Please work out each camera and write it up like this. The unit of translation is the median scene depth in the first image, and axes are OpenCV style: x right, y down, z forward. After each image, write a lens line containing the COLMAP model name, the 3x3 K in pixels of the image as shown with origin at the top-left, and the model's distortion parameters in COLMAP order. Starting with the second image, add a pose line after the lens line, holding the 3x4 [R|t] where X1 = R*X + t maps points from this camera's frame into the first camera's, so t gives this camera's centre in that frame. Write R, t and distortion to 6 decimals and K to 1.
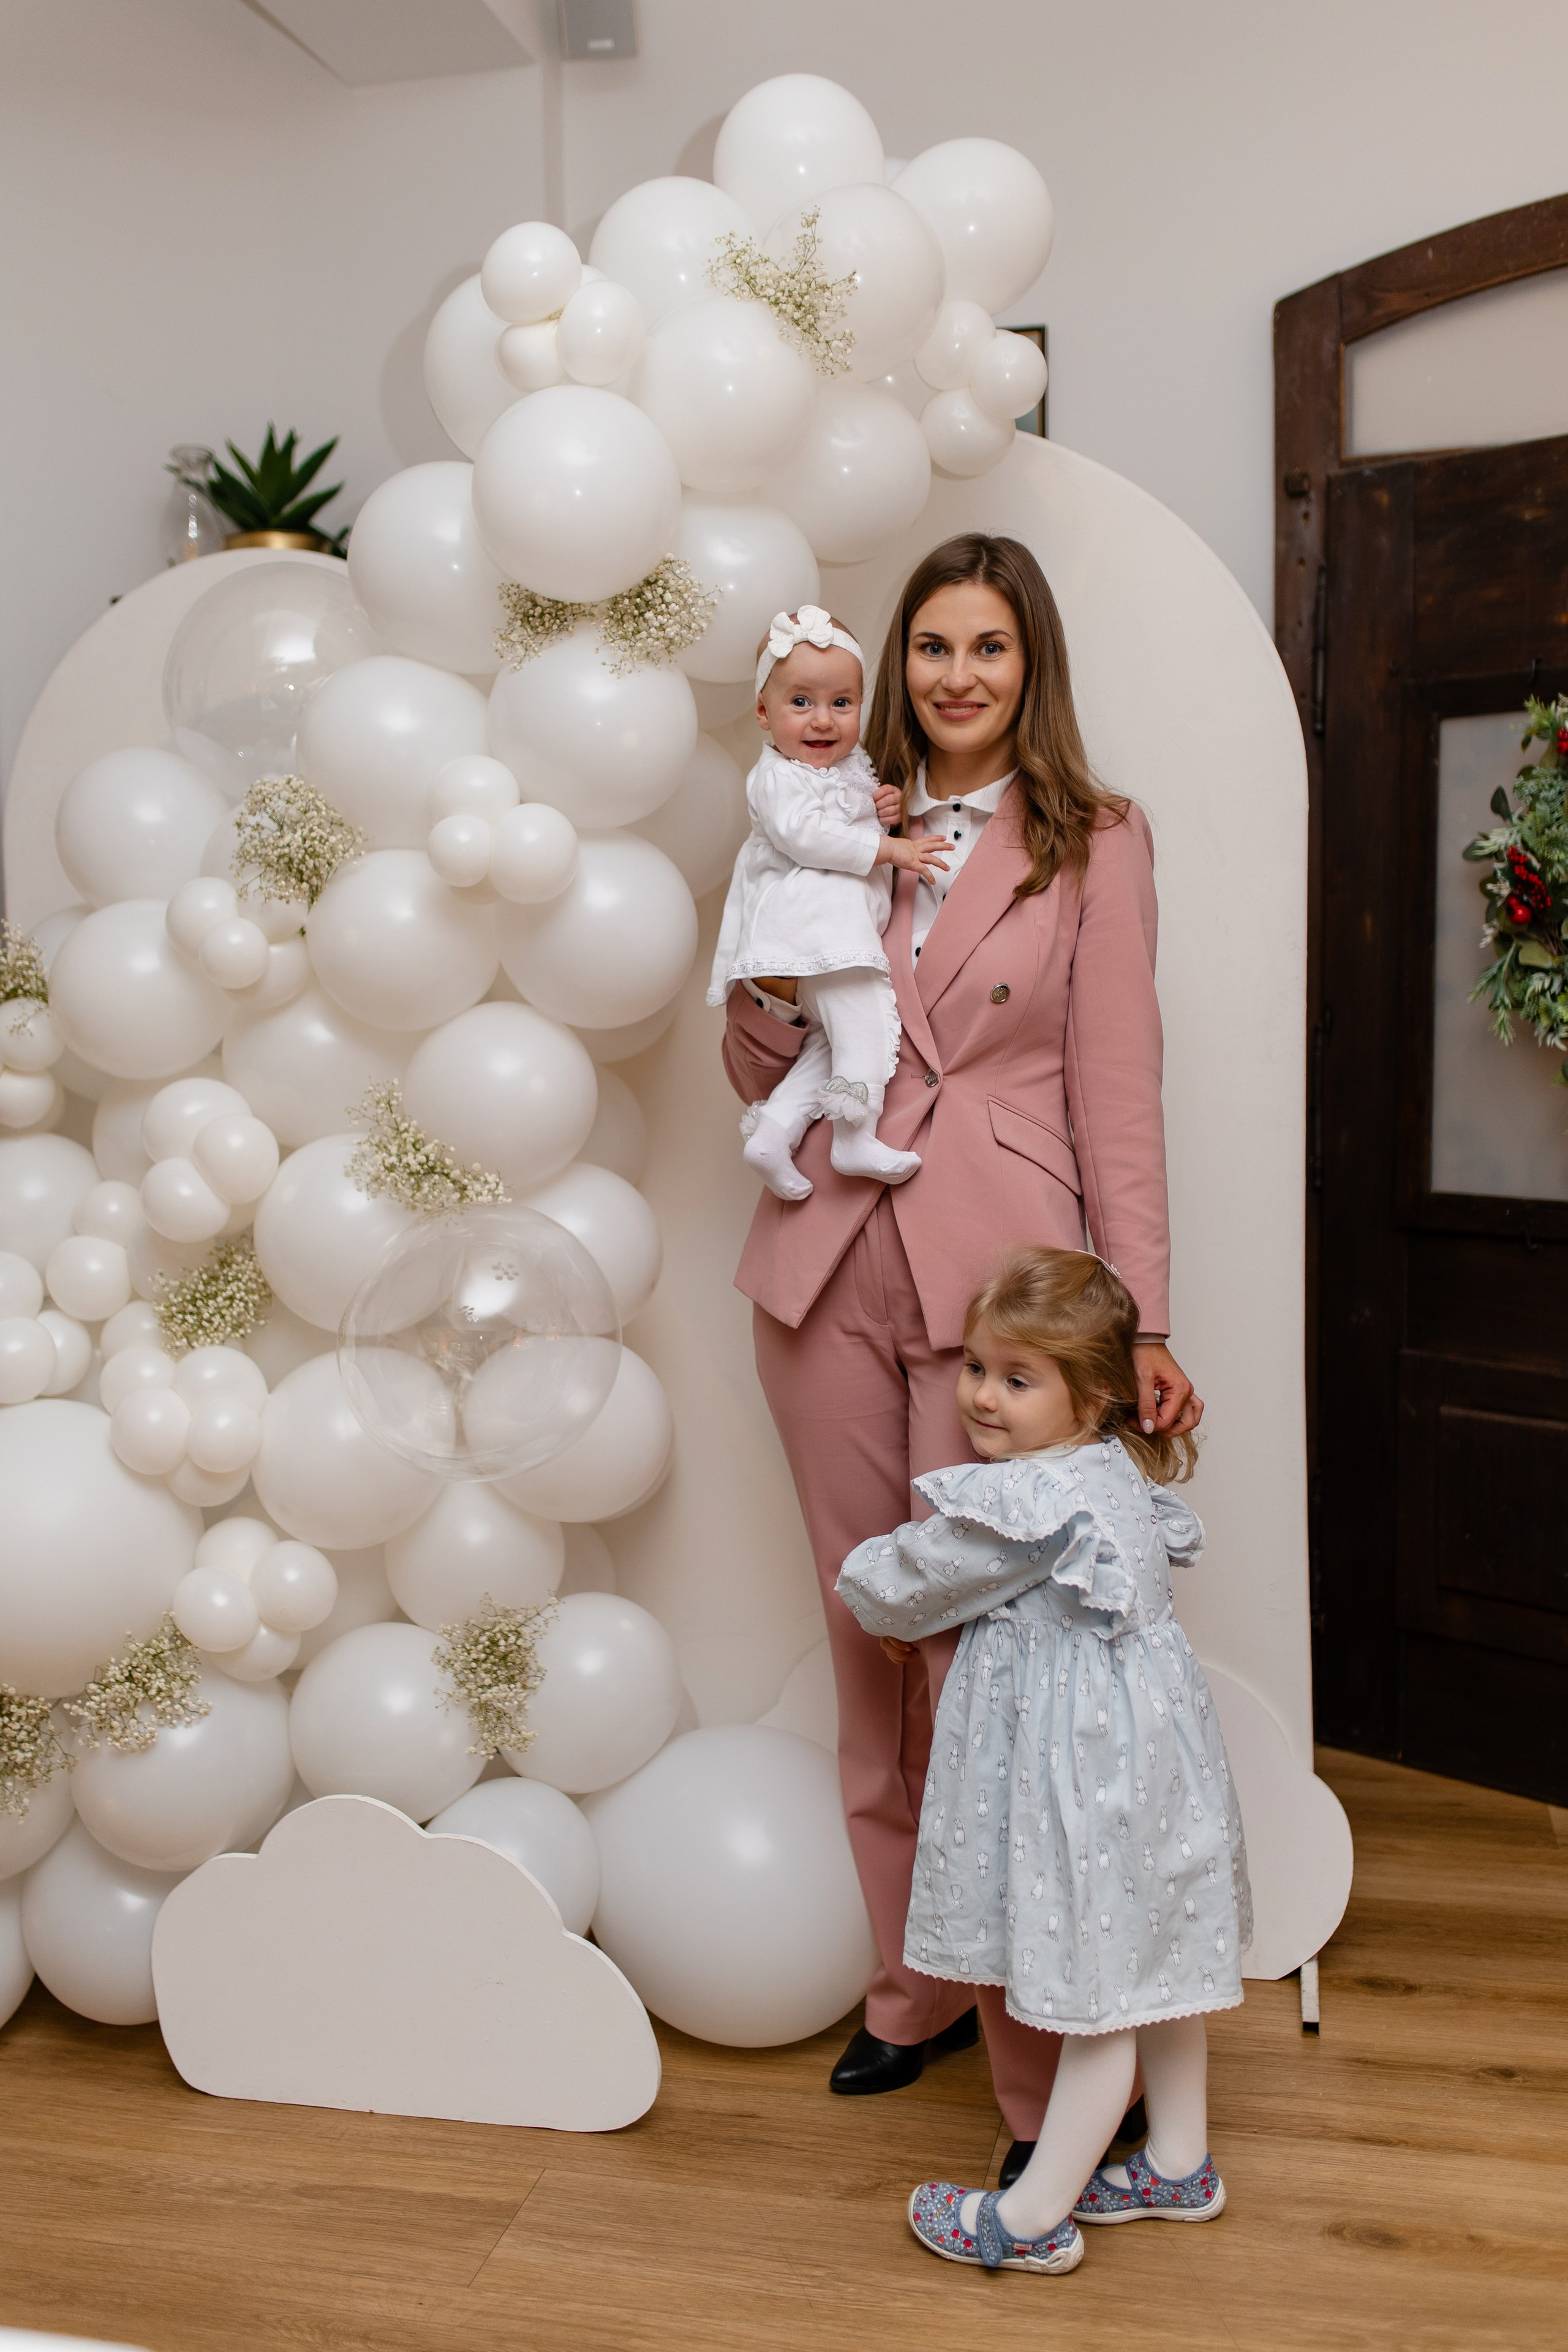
lens RADIAL K [[2328.9, 0, 791.6], [0, 2328.9, 1159.9], [0, 0, 1]] dist [0.006253, -0.003244]
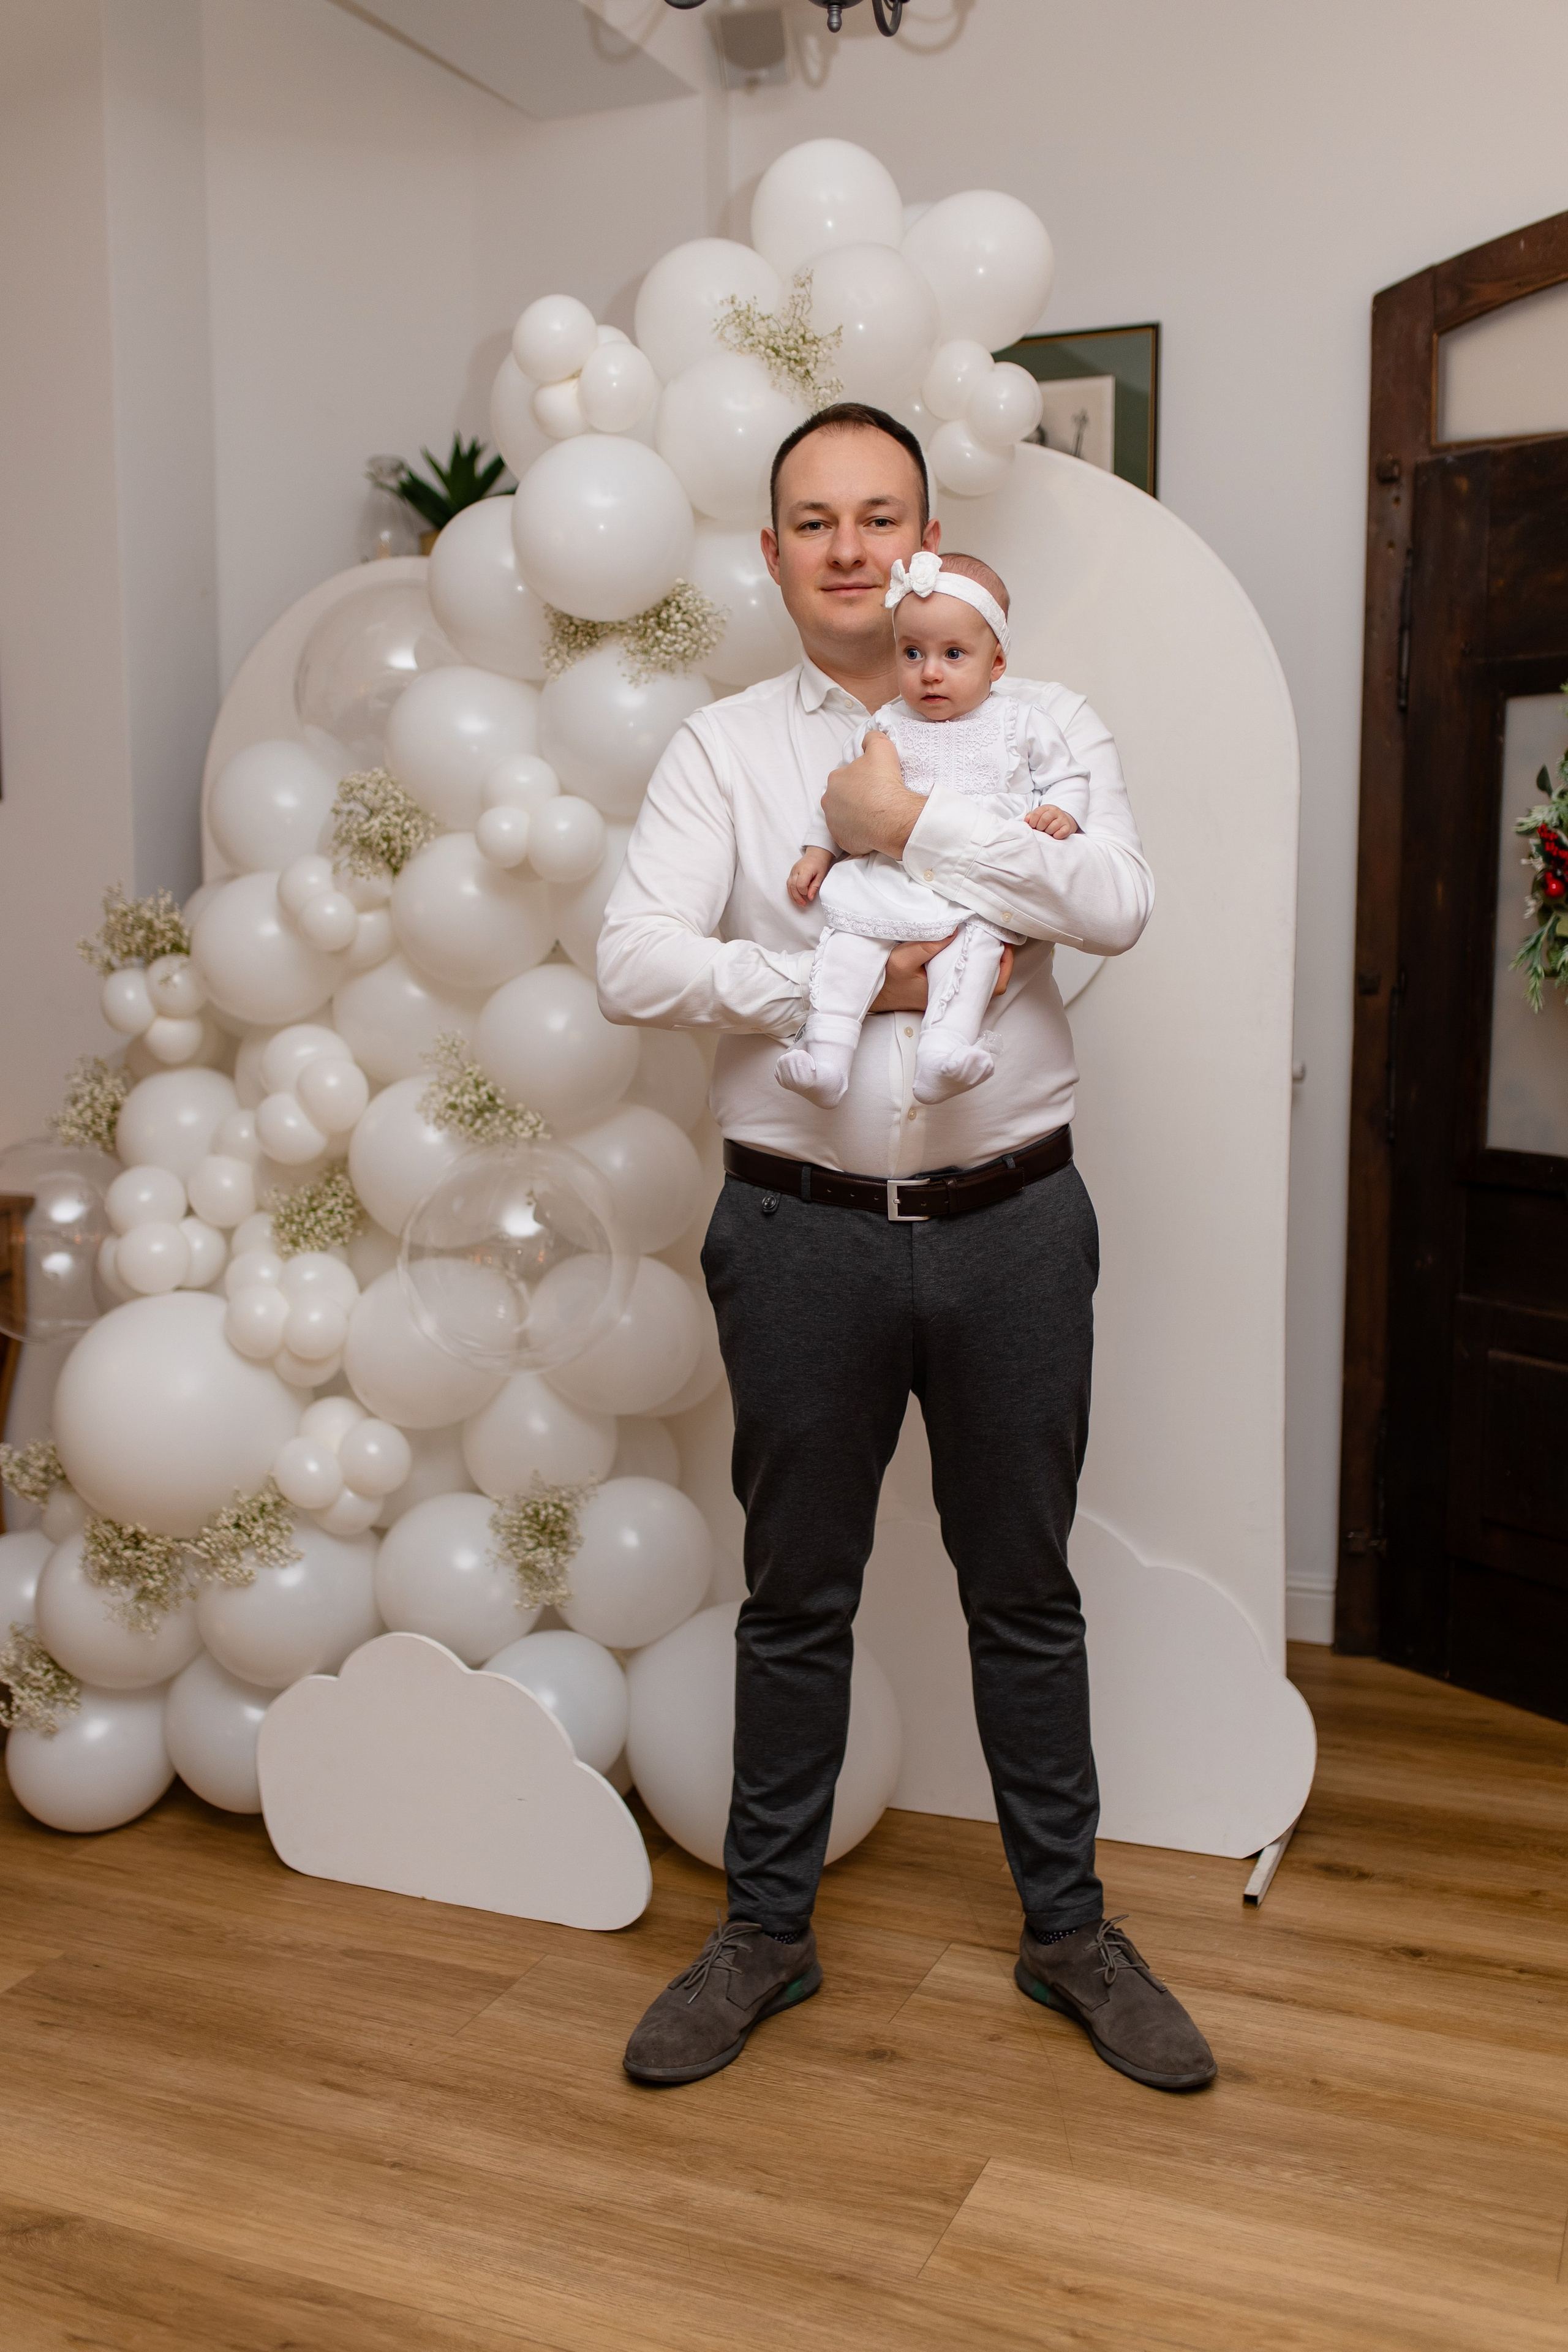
lens RADIAL K [[2302.1, 0, 793.4], [0, 2302.1, 1165.9], [0, 0, 1]] dist [0.004504, 0.001865]
pose [[0.984715, 0.031081, -0.171375, 0.191398], [-0.024279, 0.998837, 0.041647, -0.018312], [0.172470, -0.036849, 0.984325, -0.109306]]
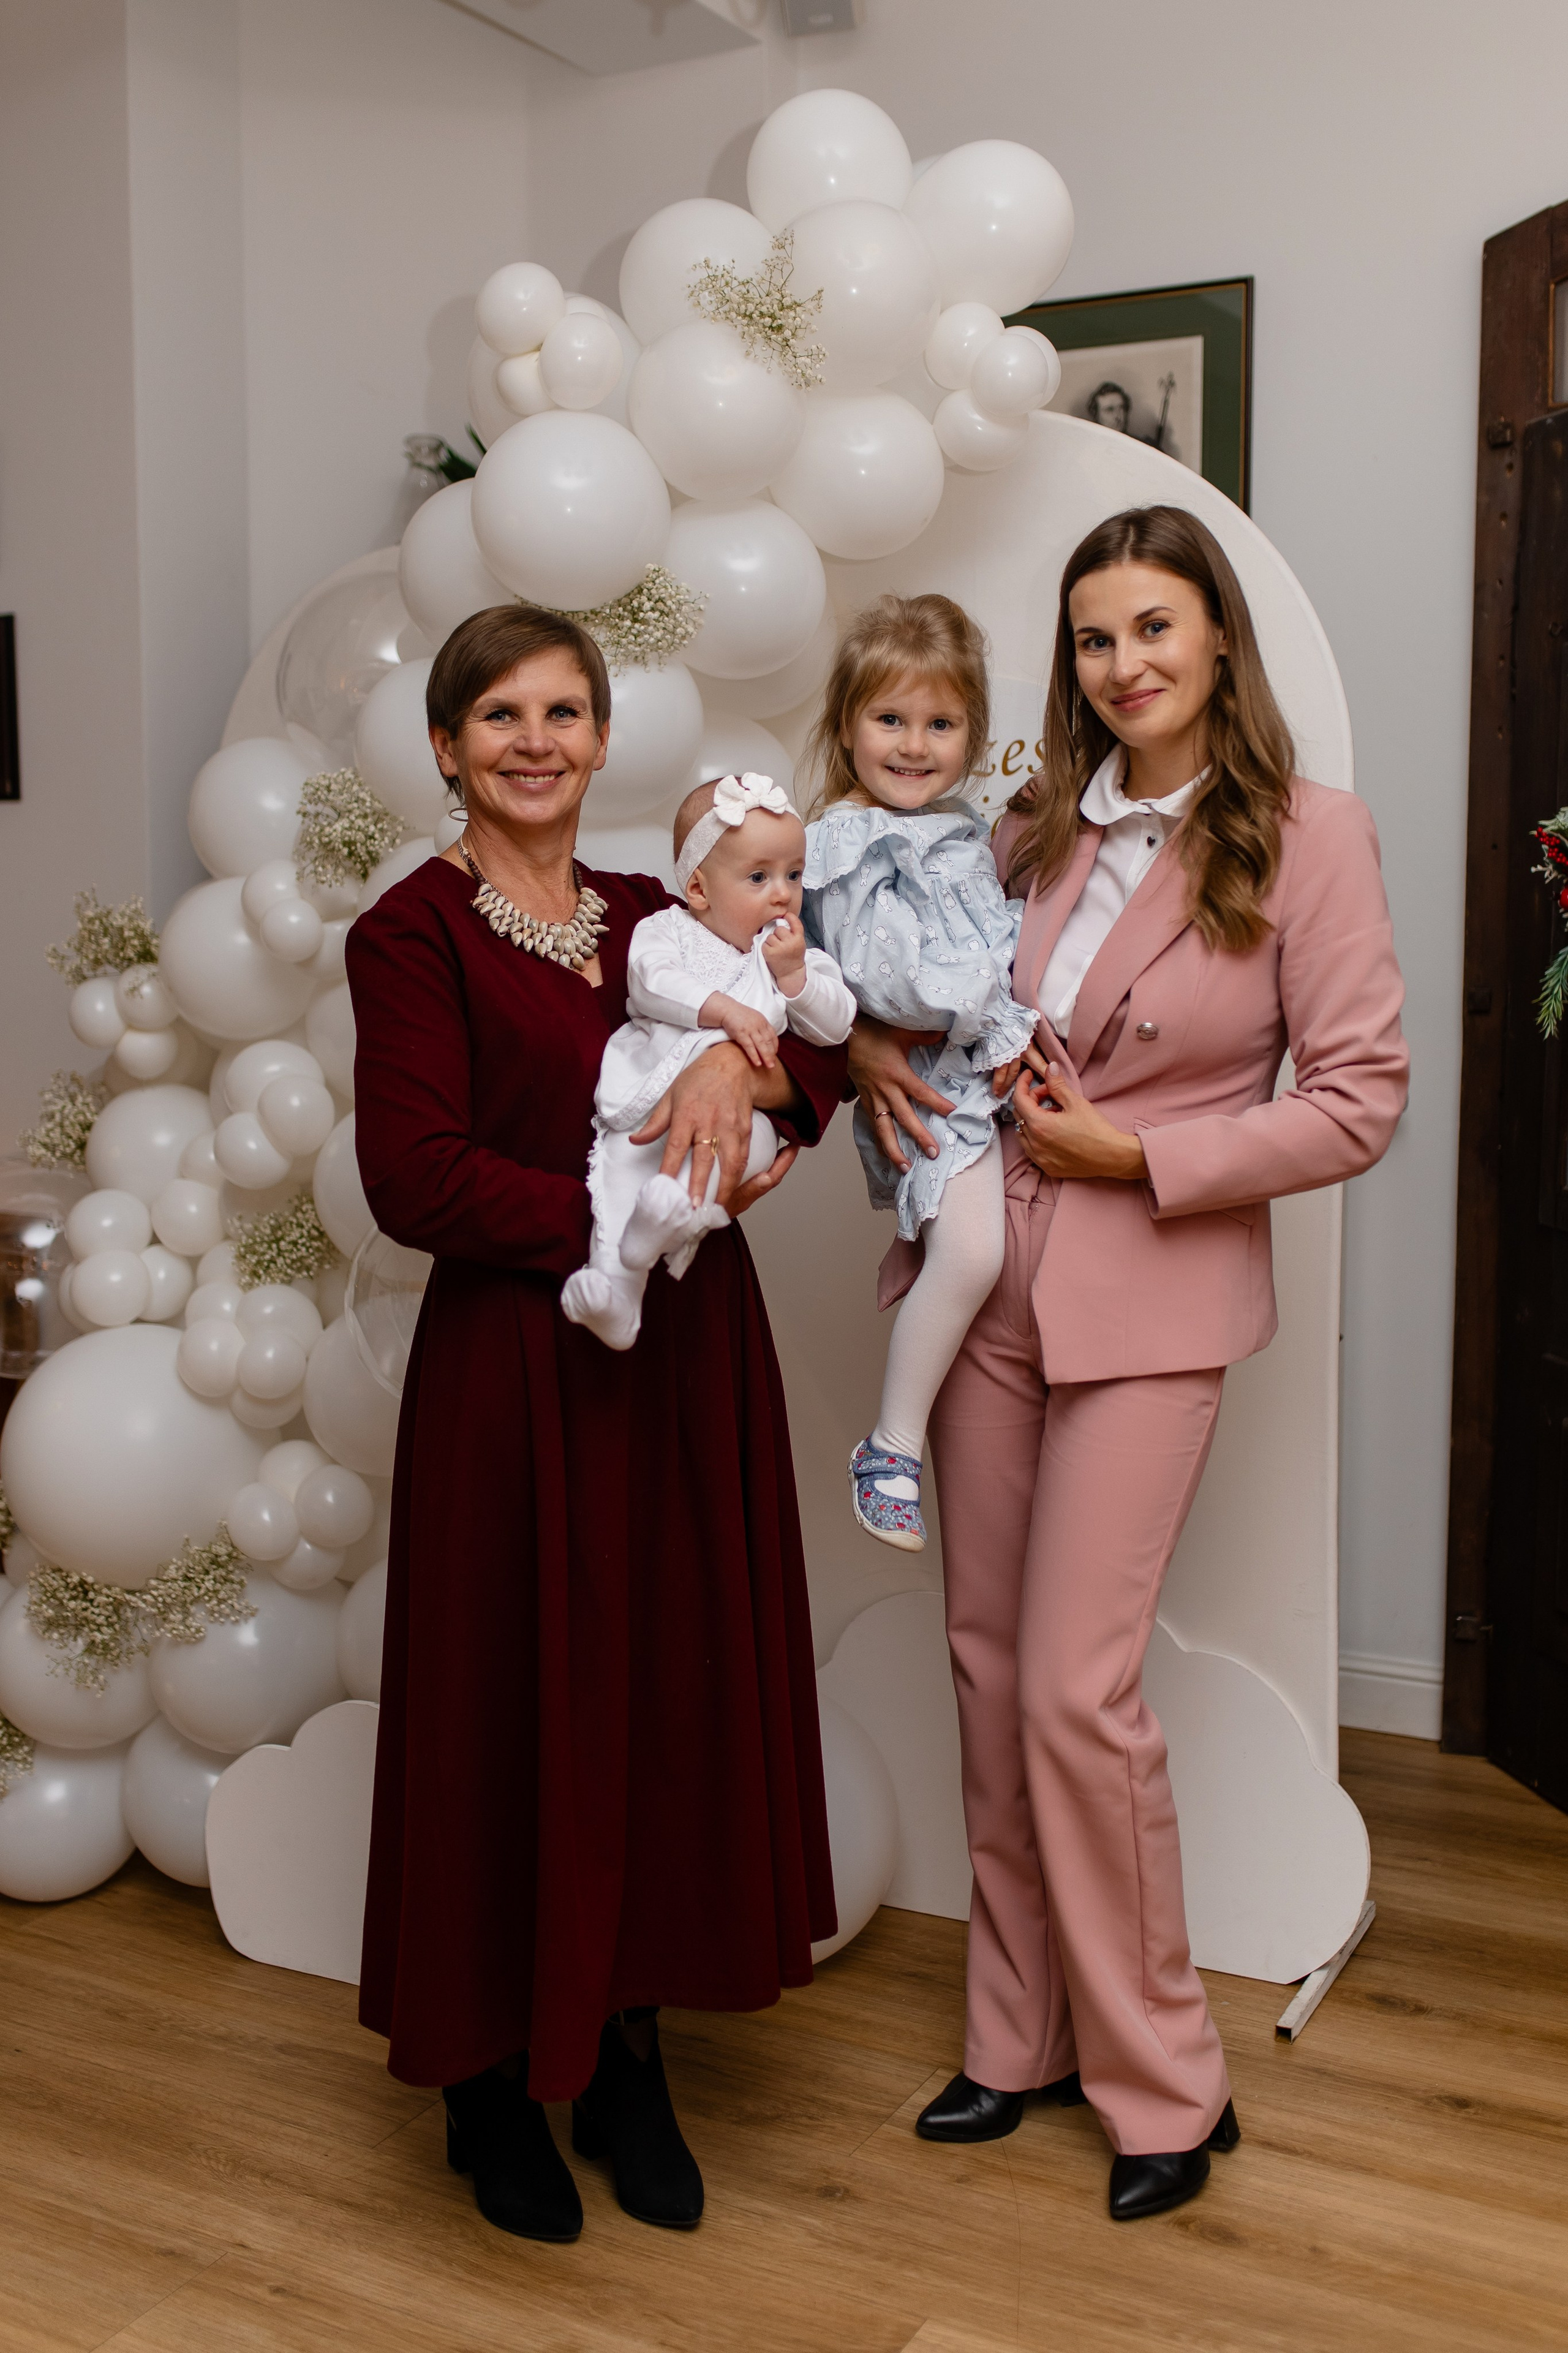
lens RADIAL K [[2475.0, 0, 796.5], [0, 2475.0, 1119.3], [0, 0, 1]] dist [0.000624, 0.004490]
pose [[0.964453, 0.038058, -0.261500, 0.292419], [-0.033821, 0.999214, 0.020685, -0.031221], [0.262082, -0.011105, 0.964982, -0.066608]]
